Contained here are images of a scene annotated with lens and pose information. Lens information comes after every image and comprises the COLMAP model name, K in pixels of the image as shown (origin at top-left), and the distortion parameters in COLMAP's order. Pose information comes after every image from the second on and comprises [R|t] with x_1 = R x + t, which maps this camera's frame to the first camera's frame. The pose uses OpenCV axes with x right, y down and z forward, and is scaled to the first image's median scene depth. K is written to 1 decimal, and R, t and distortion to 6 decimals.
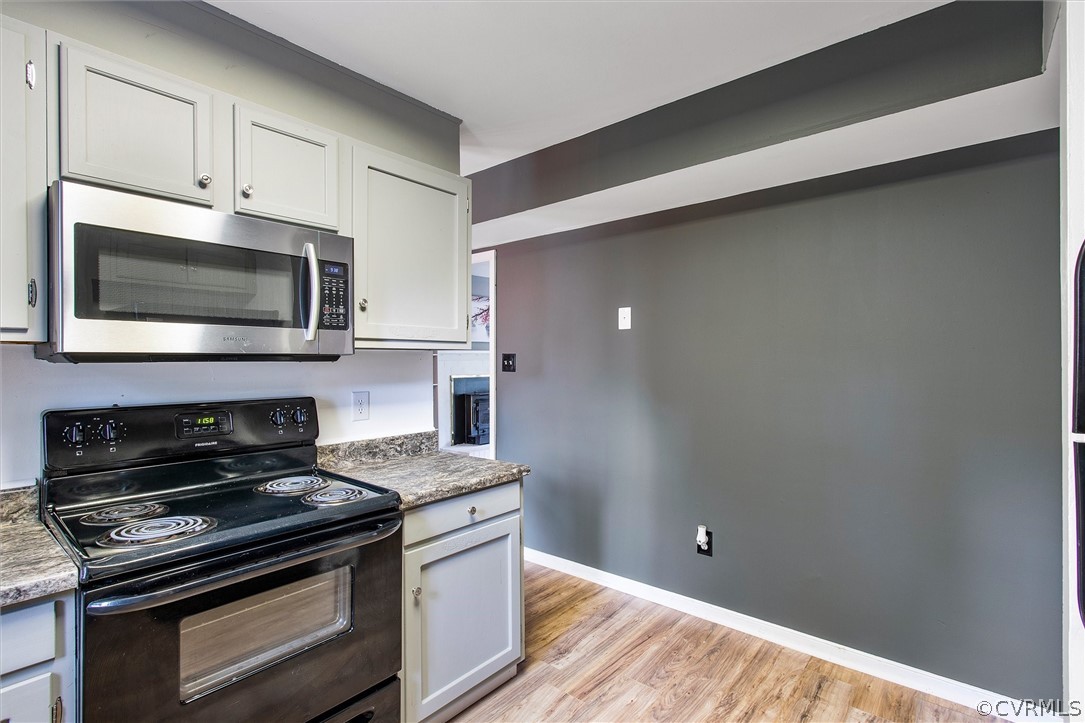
lens RADIAL K [[513.4, 0, 542.5], [0, 513.4, 361.5], [0, 0, 1]] dist [-0.002462, 0.000698]
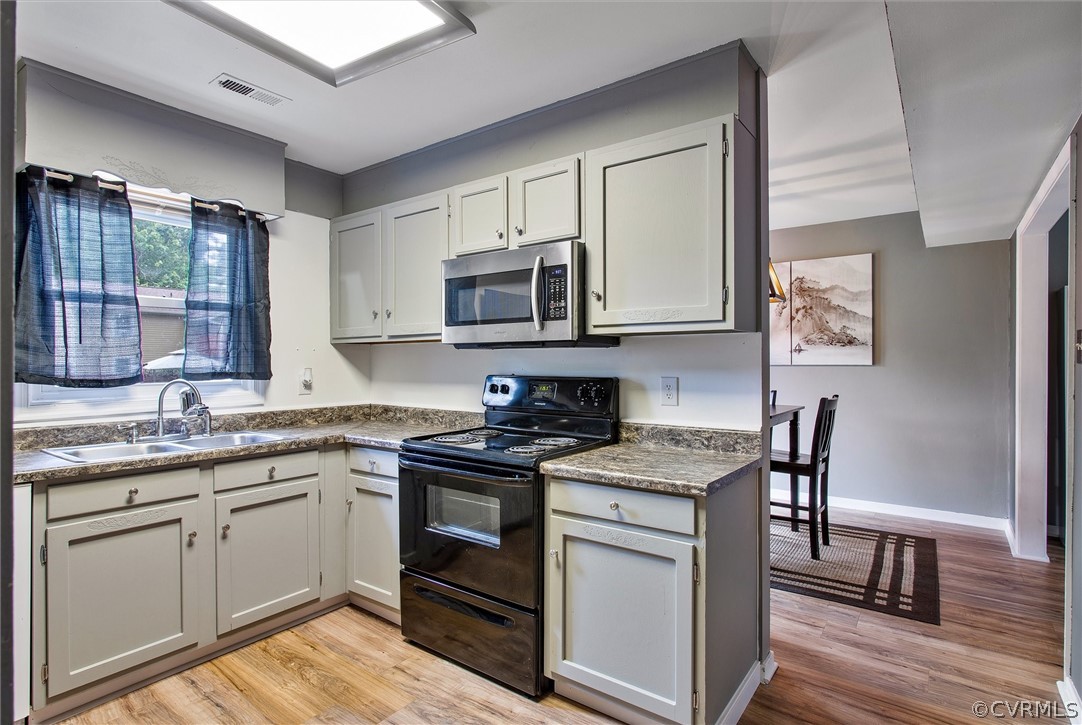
lens RADIAL K [[539.6, 0, 549.6], [0, 539.6, 363.7], [0, 0, 1]] dist [-0.000182, 0.000322]
pose [[0.084353, 0.007304, -0.996409, 0.755144], [-0.001244, 0.999973, 0.007224, 0.027579], [0.996435, 0.000630, 0.084360, 0.748321]]
